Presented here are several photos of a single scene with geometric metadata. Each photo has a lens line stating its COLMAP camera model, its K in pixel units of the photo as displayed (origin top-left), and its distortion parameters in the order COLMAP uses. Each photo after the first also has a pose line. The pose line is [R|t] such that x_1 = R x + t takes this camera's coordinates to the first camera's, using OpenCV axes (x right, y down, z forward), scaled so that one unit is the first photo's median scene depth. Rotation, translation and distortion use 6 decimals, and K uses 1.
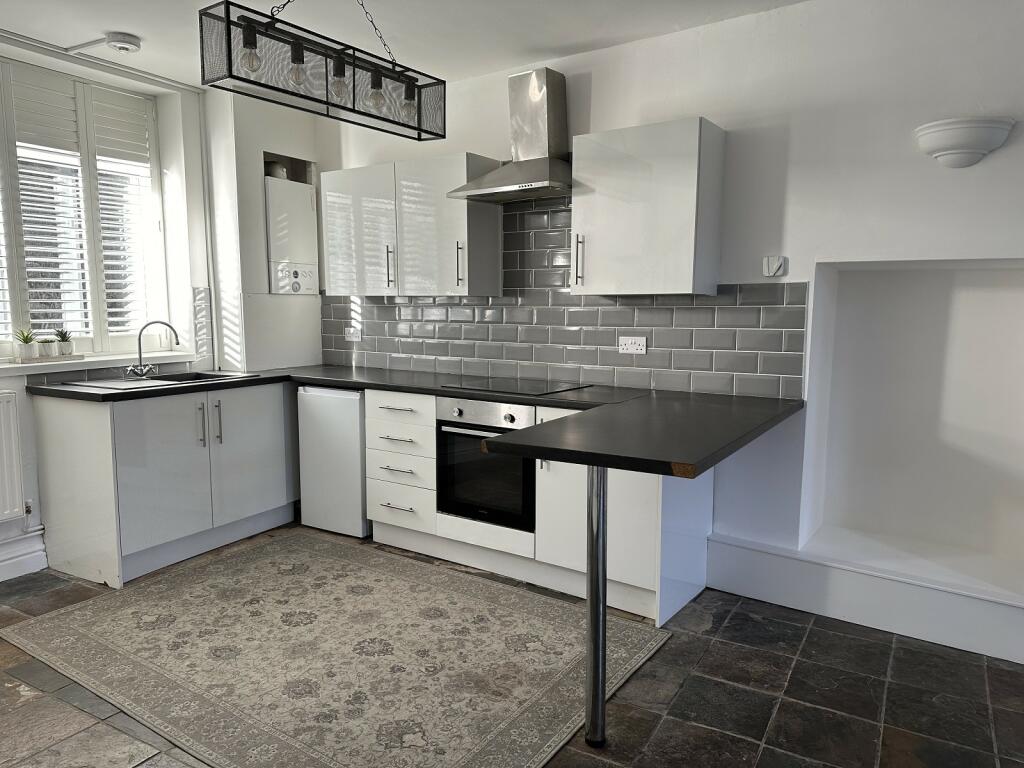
lens RADIAL K [[715.9, 0, 514.0], [0, 715.9, 391.3], [0, 0, 1]] dist [0.109729, -0.173143]
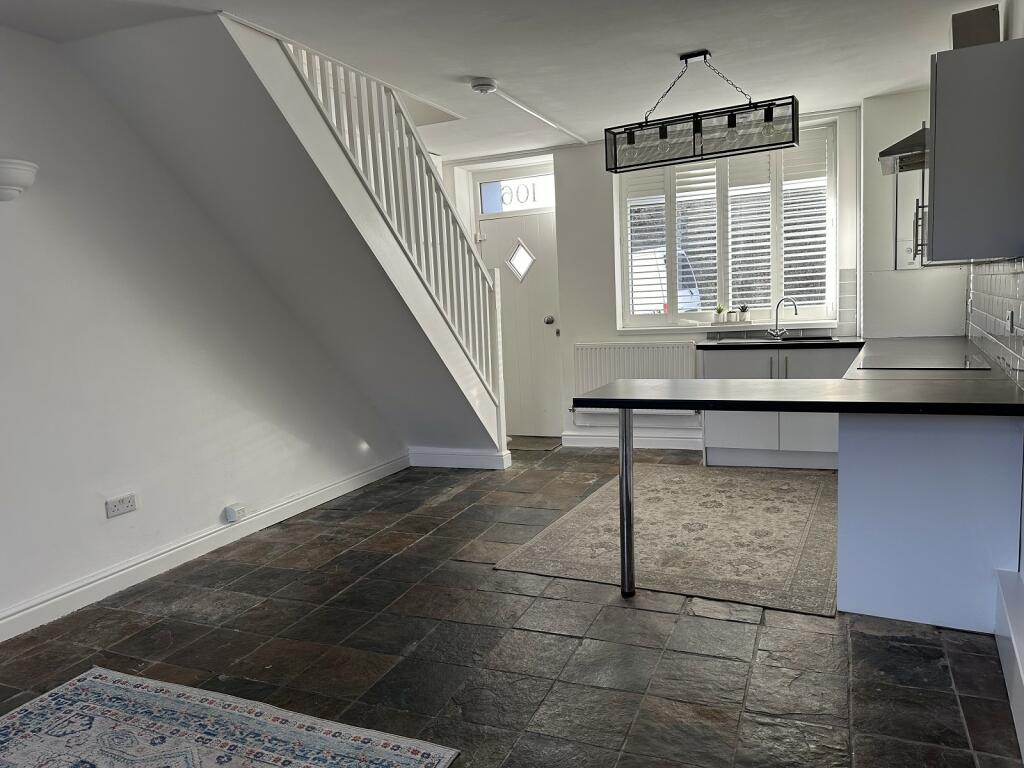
lens RADIAL K [[715.9, 0, 514.0], [0, 715.9, 391.3], [0, 0, 1]] dist [0.109729, -0.173143]
pose [[0.107260, 0.115876, -0.987455, 1.051563], [-0.071936, 0.991486, 0.108535, -0.040504], [0.991625, 0.059392, 0.114683, 0.422283]]
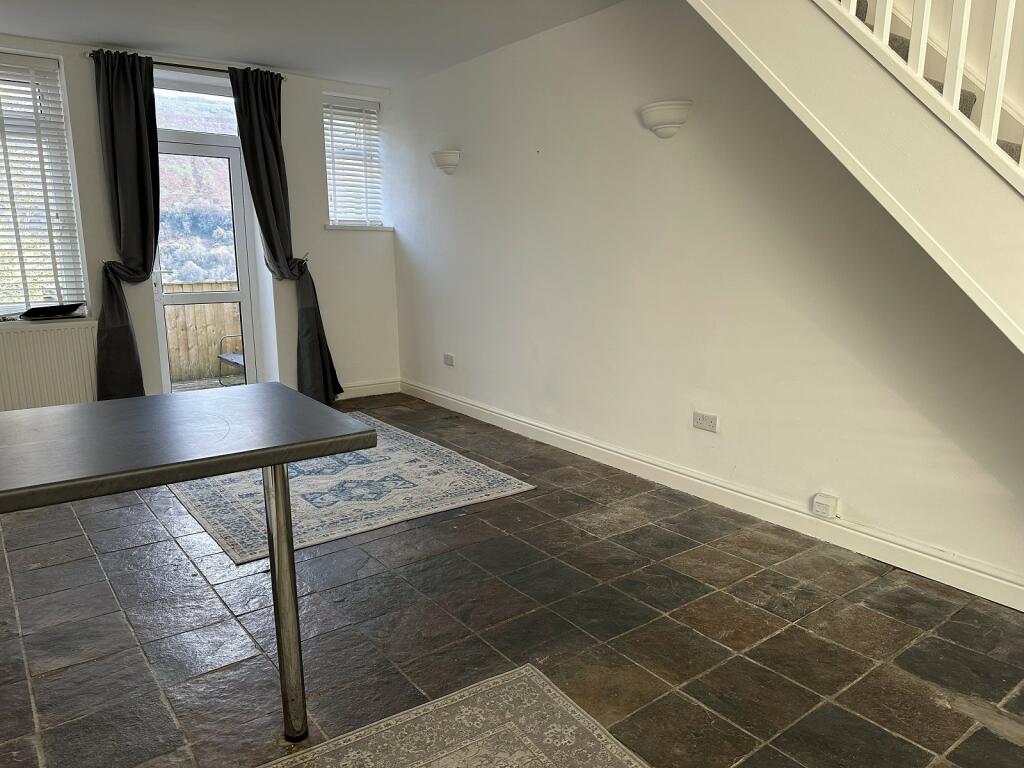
lens RADIAL K [[706.1, 0, 514.1], [0, 706.1, 386.9], [0, 0, 1]] dist [0.108121, -0.154799]
pose [[-0.919302, -0.085416, 0.384171, -0.309072], [0.041580, 0.949619, 0.310637, -0.129230], [-0.391350, 0.301543, -0.869435, 1.096474]]
